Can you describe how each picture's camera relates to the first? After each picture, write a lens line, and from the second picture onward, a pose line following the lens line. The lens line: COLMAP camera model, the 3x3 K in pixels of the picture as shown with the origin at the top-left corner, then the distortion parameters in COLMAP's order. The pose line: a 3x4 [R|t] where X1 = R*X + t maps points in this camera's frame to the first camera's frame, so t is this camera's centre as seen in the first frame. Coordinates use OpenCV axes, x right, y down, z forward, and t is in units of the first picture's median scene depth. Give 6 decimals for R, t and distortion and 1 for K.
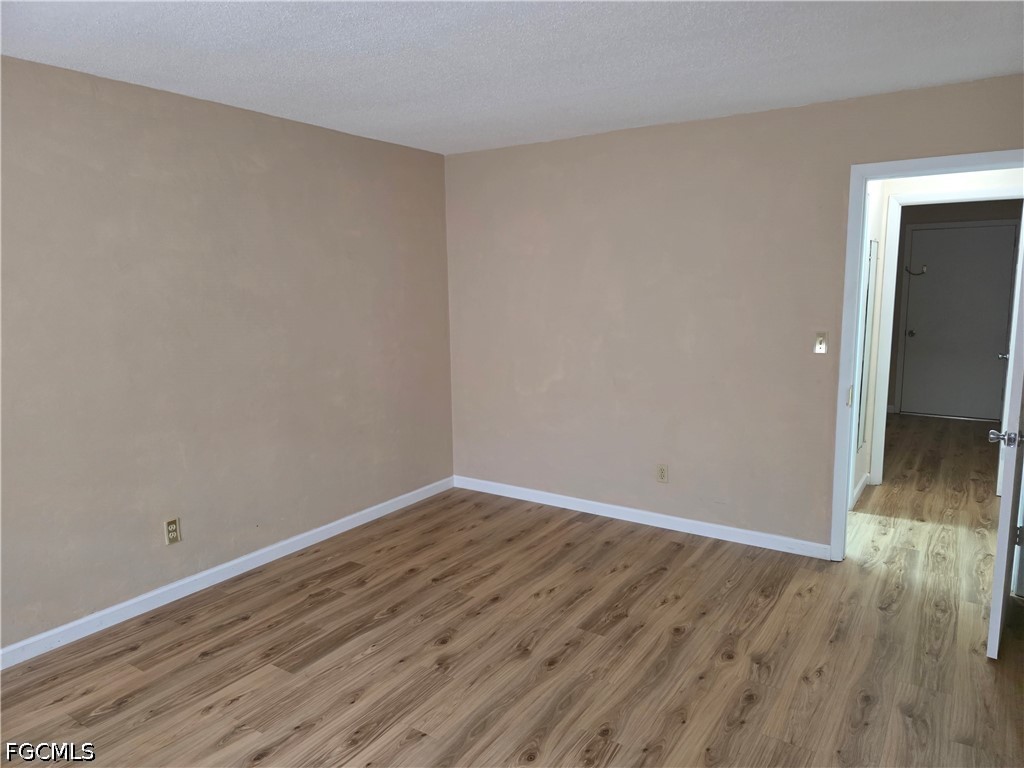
lens RADIAL K [[693.2, 0, 509.0], [0, 693.2, 388.2], [0, 0, 1]] dist [0.061084, -0.055162]
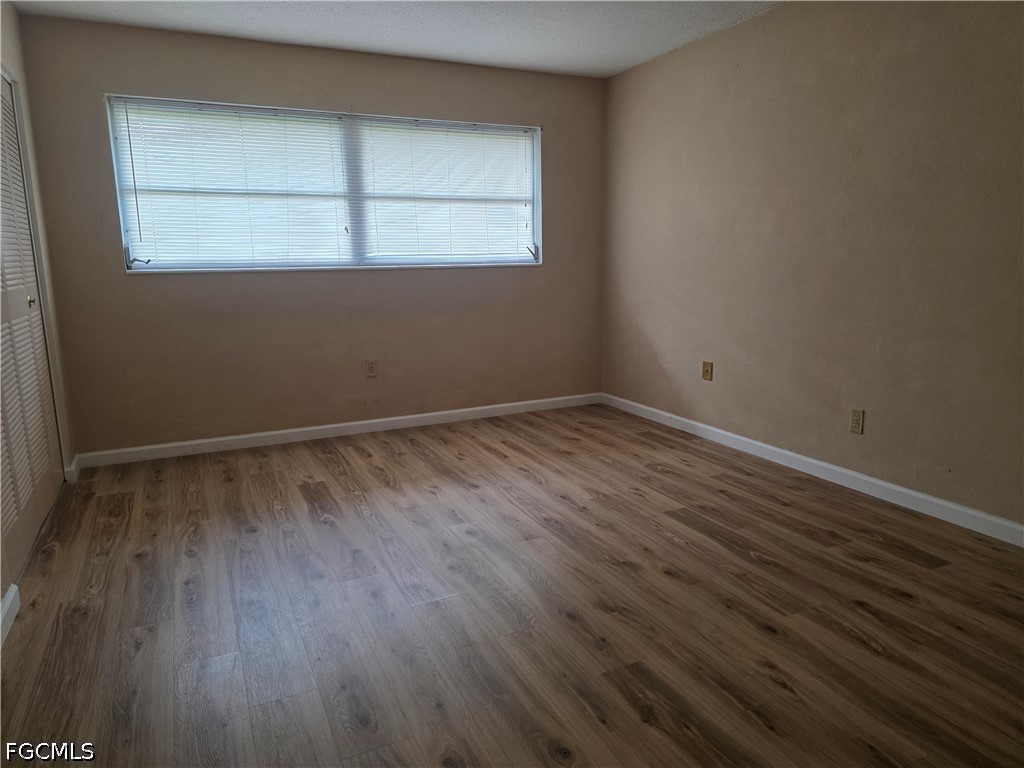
lens RADIAL K [[693.2, 0, 508.2], [0, 693.2, 377.5], [0, 0, 1]] dist [0.061084, -0.055162]
pose [[-0.521477, 0.170618, -0.836033, 0.645199], [-0.107200, 0.958940, 0.262567, -0.067355], [0.846504, 0.226545, -0.481775, 1.121008]]
